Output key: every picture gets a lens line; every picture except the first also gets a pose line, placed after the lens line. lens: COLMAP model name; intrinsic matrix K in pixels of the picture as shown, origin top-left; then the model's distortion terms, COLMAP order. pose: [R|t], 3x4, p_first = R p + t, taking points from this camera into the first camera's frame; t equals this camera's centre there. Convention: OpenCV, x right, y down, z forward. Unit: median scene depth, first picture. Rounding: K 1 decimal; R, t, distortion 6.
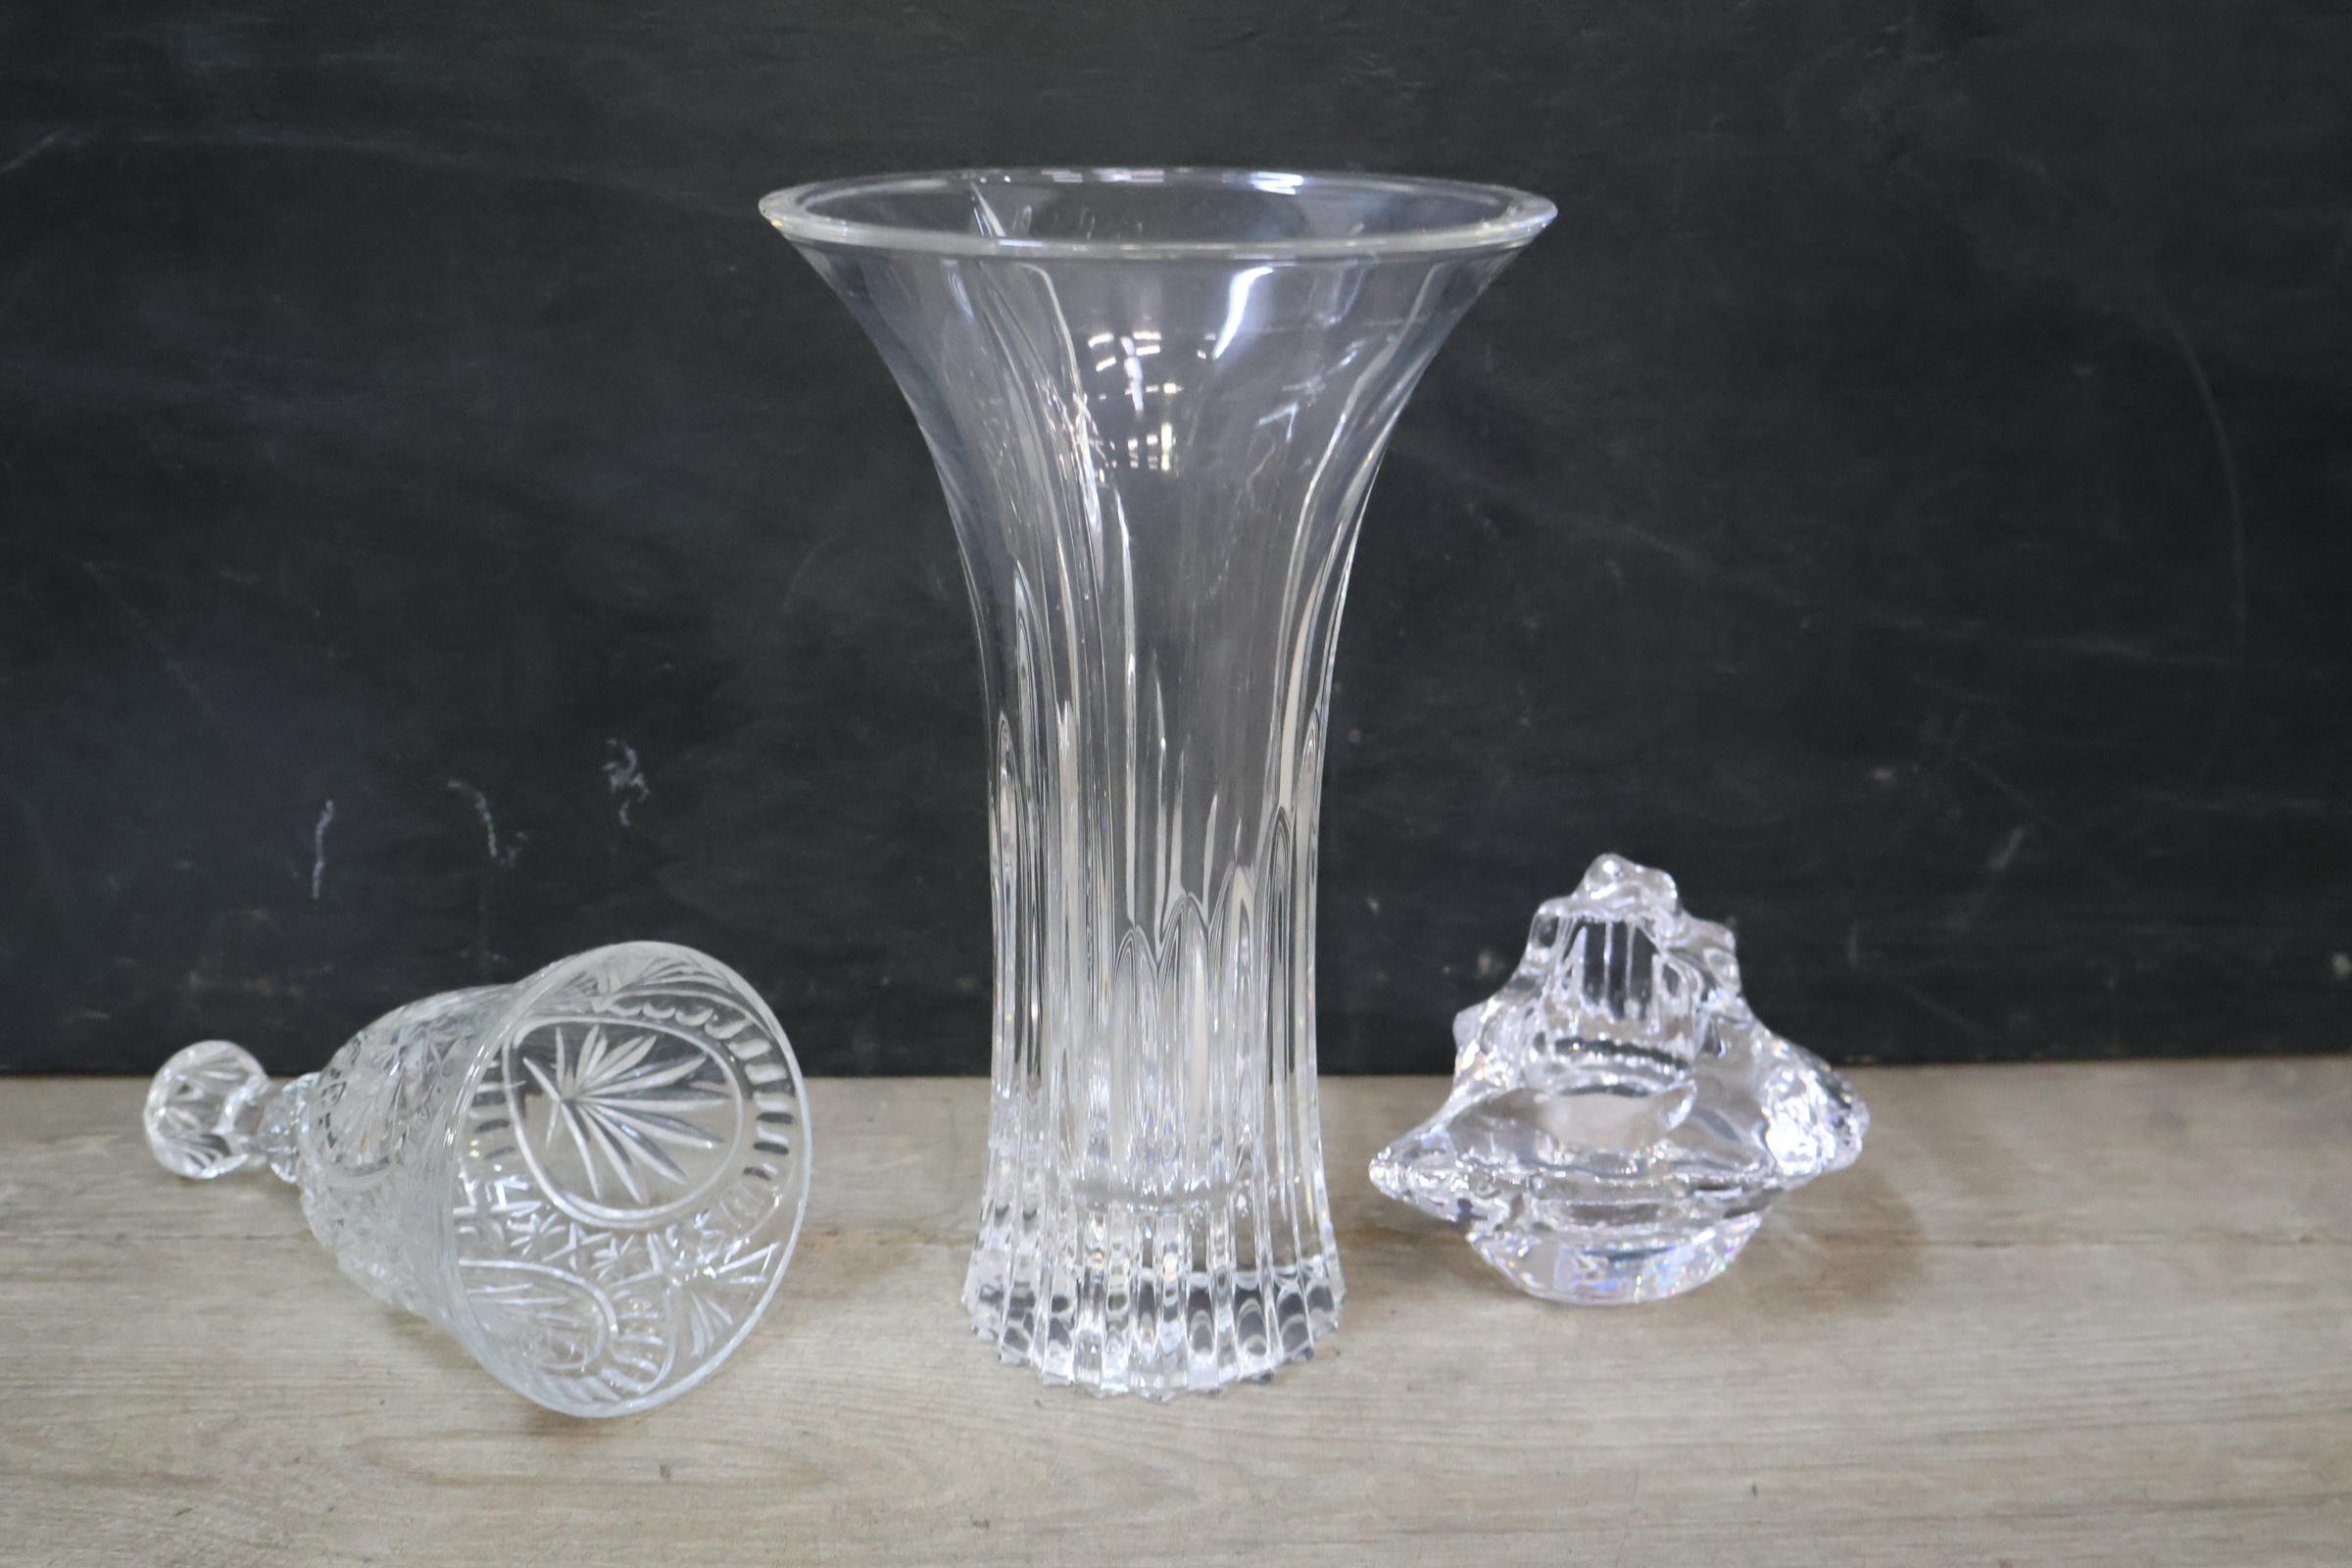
lens RADIAL K [[2510.9, 0, 1176.0], [0, 2510.9, 784.0], [0, 0, 1]] dist [0.005063, -0.006008]
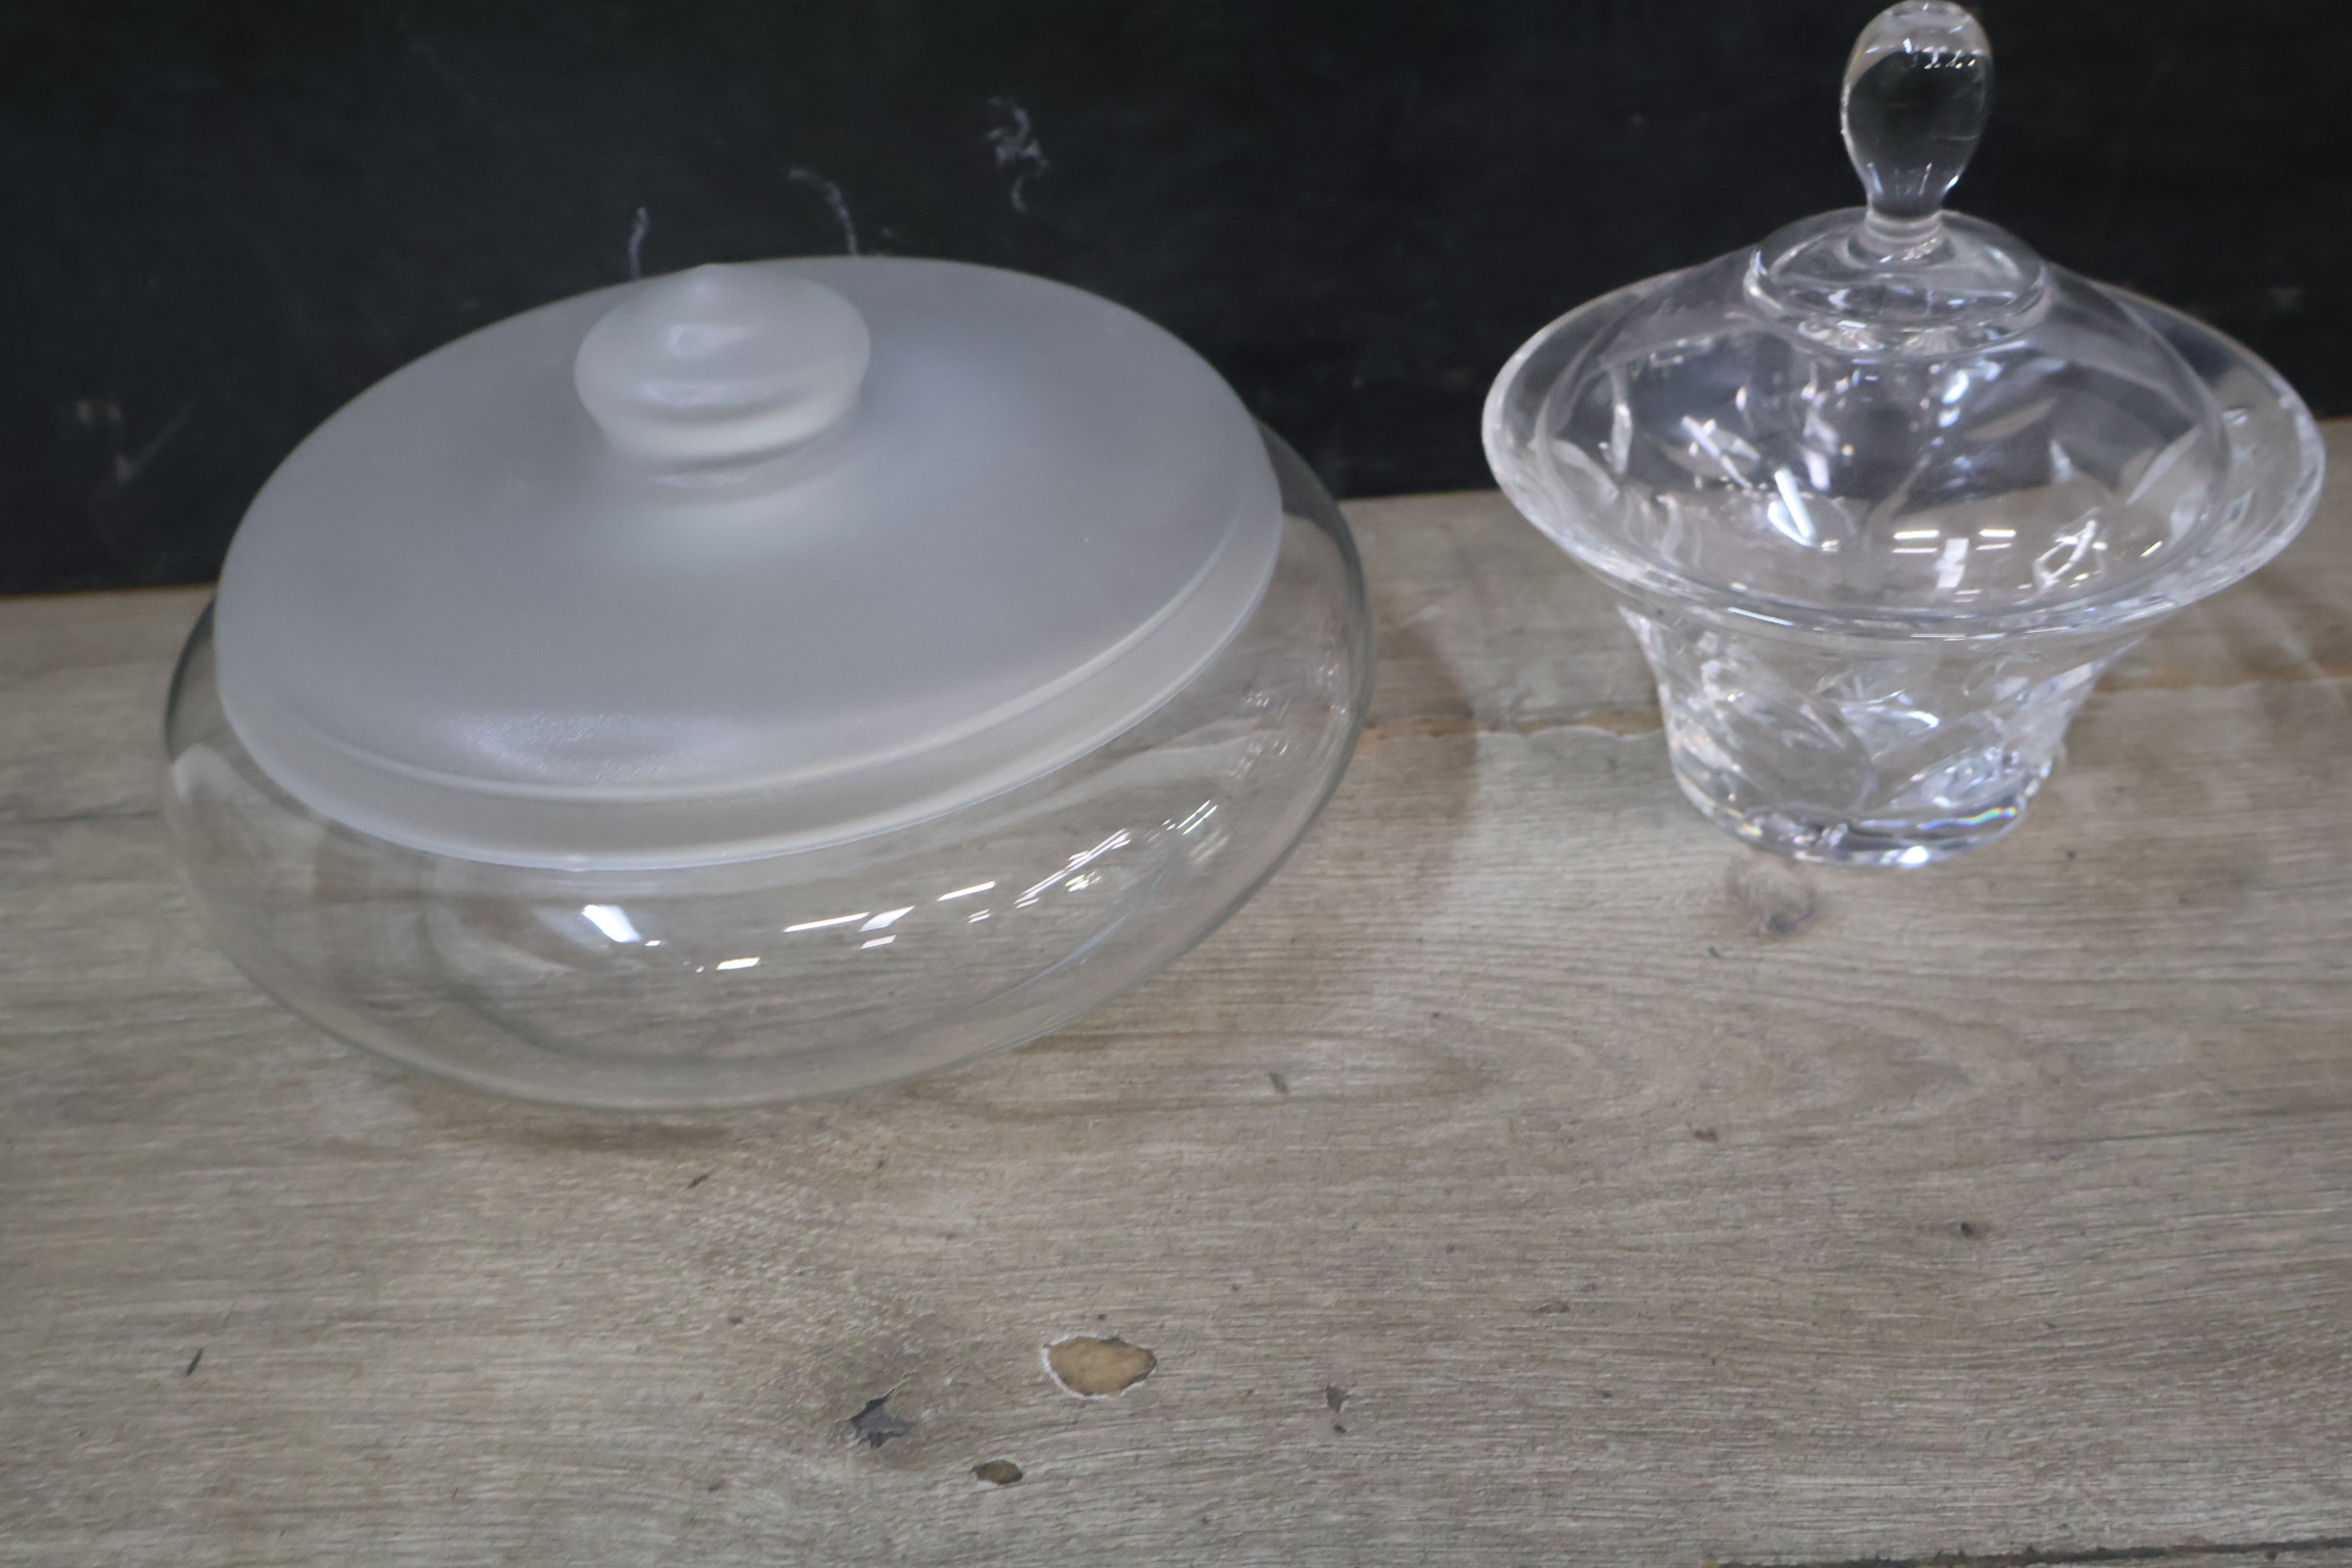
lens RADIAL K [[2510.9, 0, 1176.0], [0, 2510.9, 784.0], [0, 0, 1]] dist [0.005063, -0.006008]
pose [[0.996769, -0.066764, -0.044646, -0.192407], [0.077054, 0.951733, 0.297097, -0.054059], [0.022655, -0.299578, 0.953803, 0.268450]]
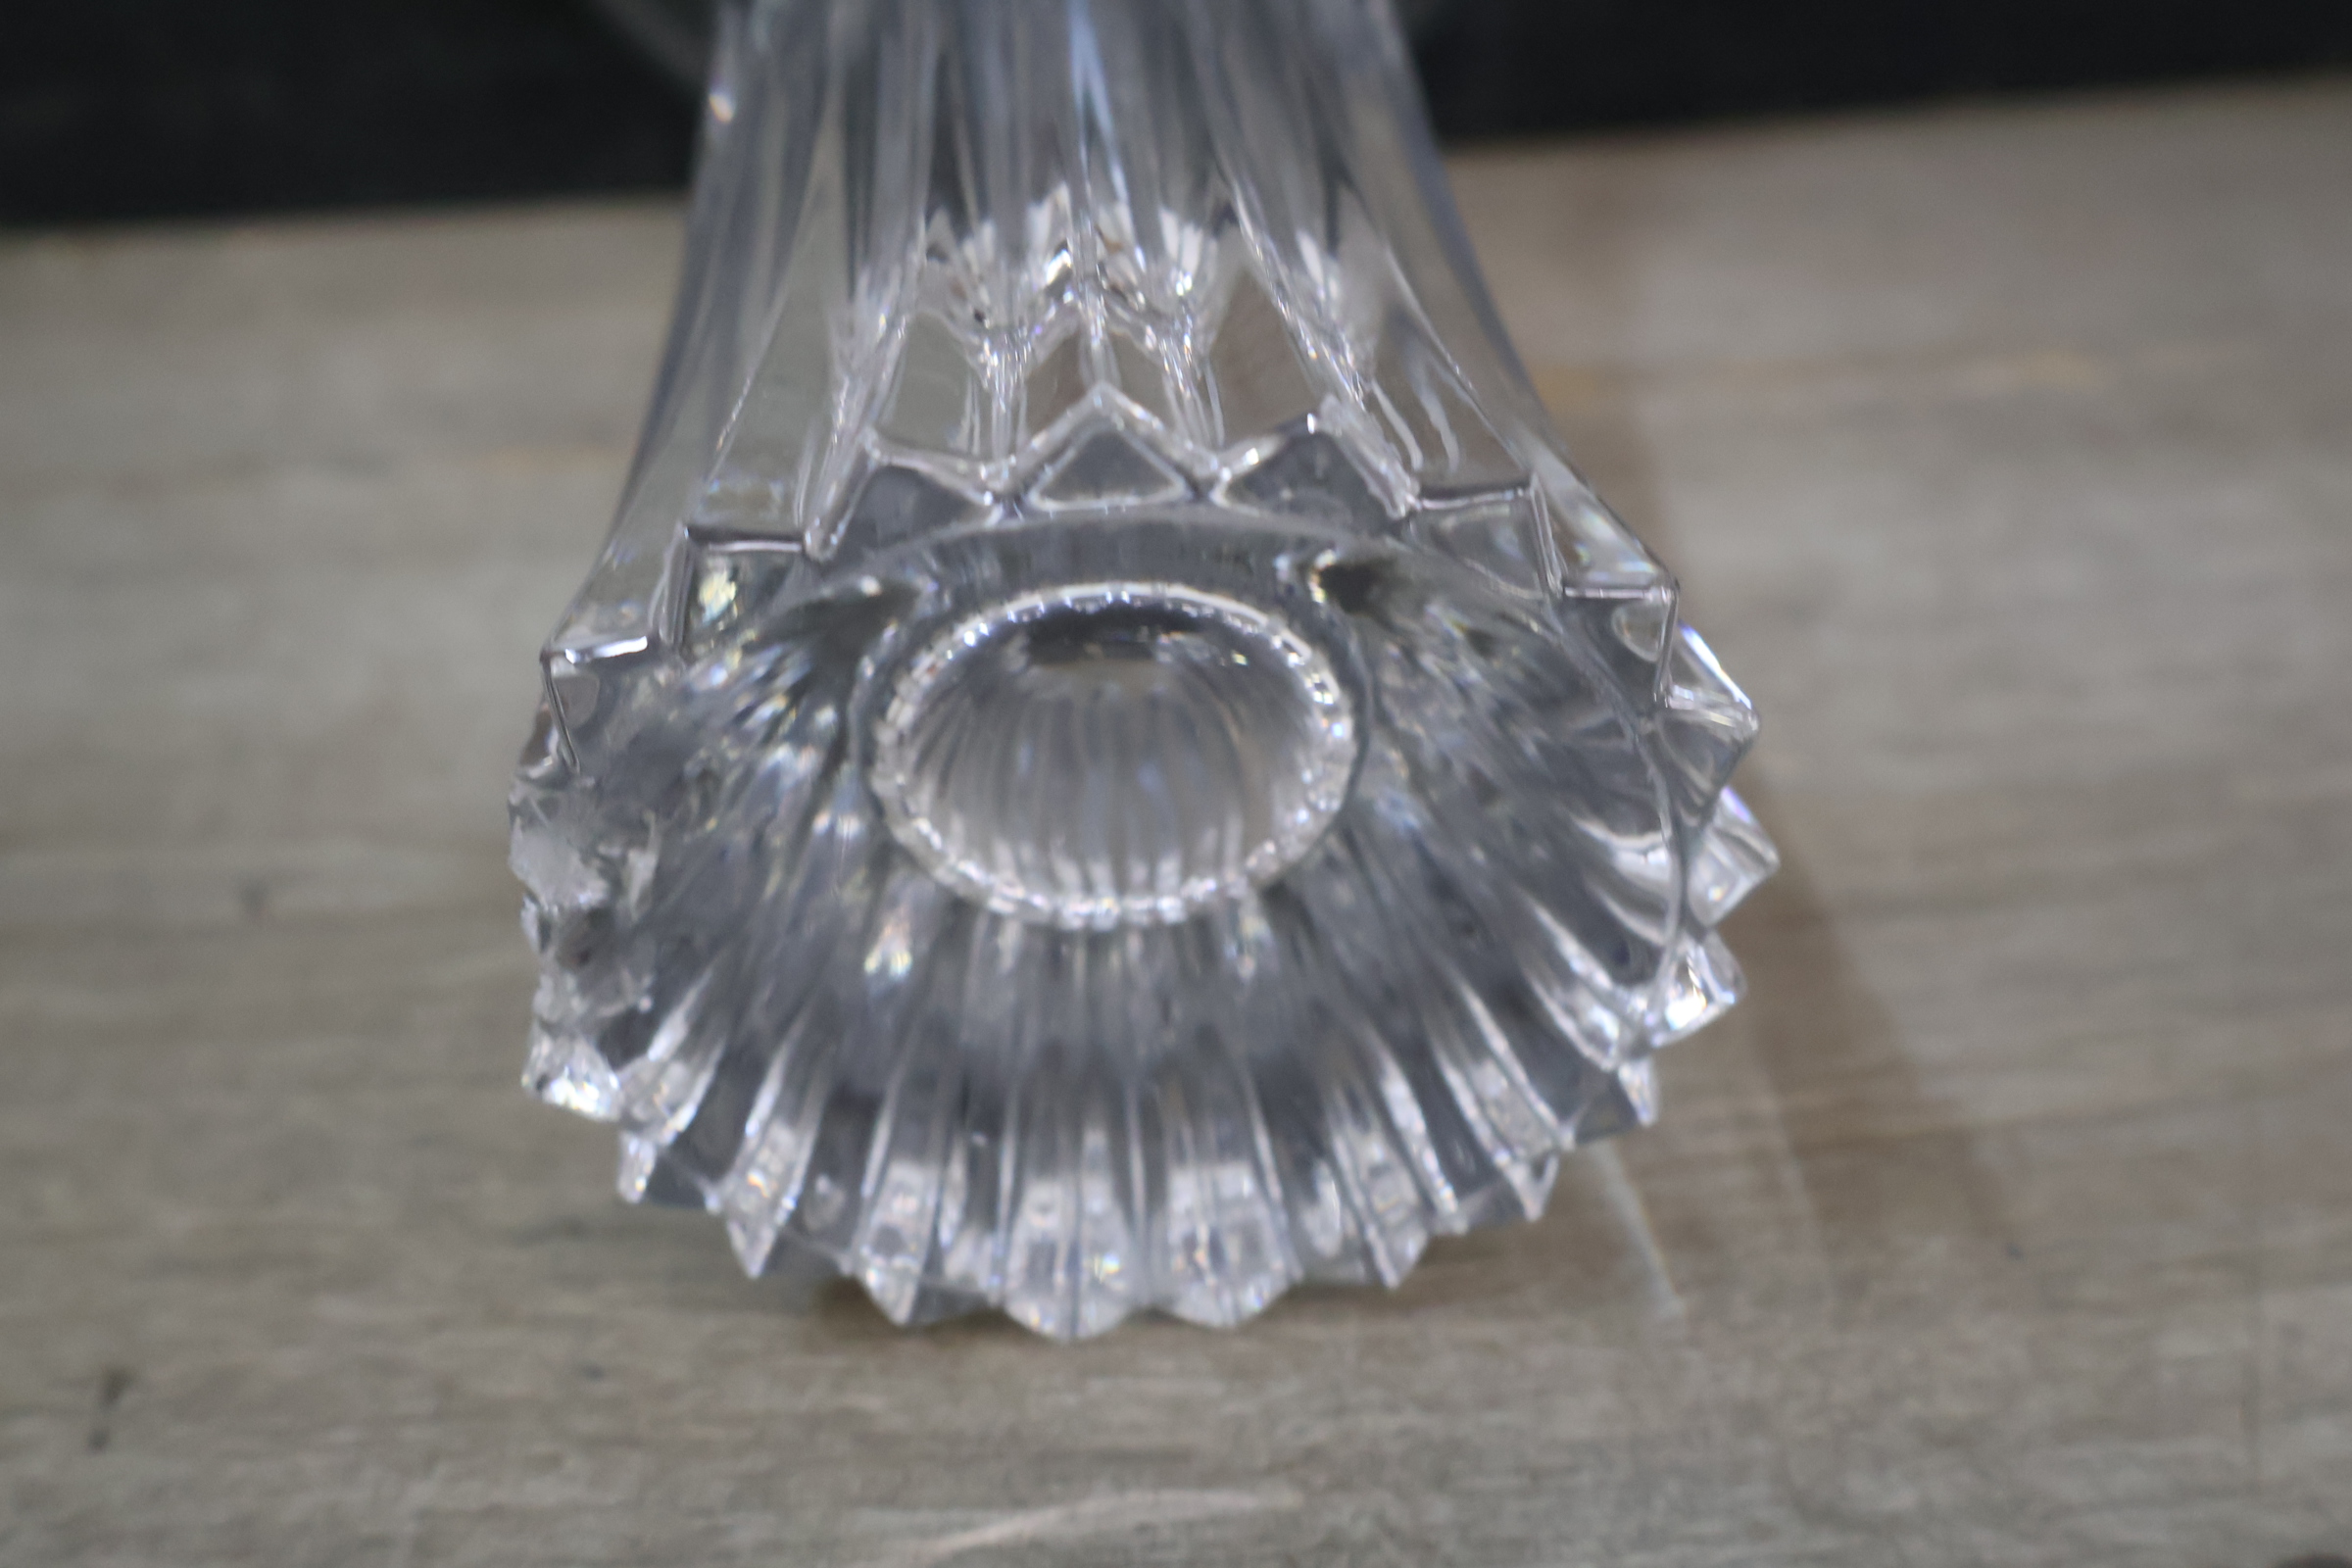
lens RADIAL K [[2510.9, 0, 1176.0], [0, 2510.9, 784.0], [0, 0, 1]] dist [0.005063, -0.006008]
pose [[0.997575, -0.067748, 0.015931, -0.029500], [0.061139, 0.962452, 0.264478, 0.131950], [-0.033251, -0.262863, 0.964260, 0.521667]]
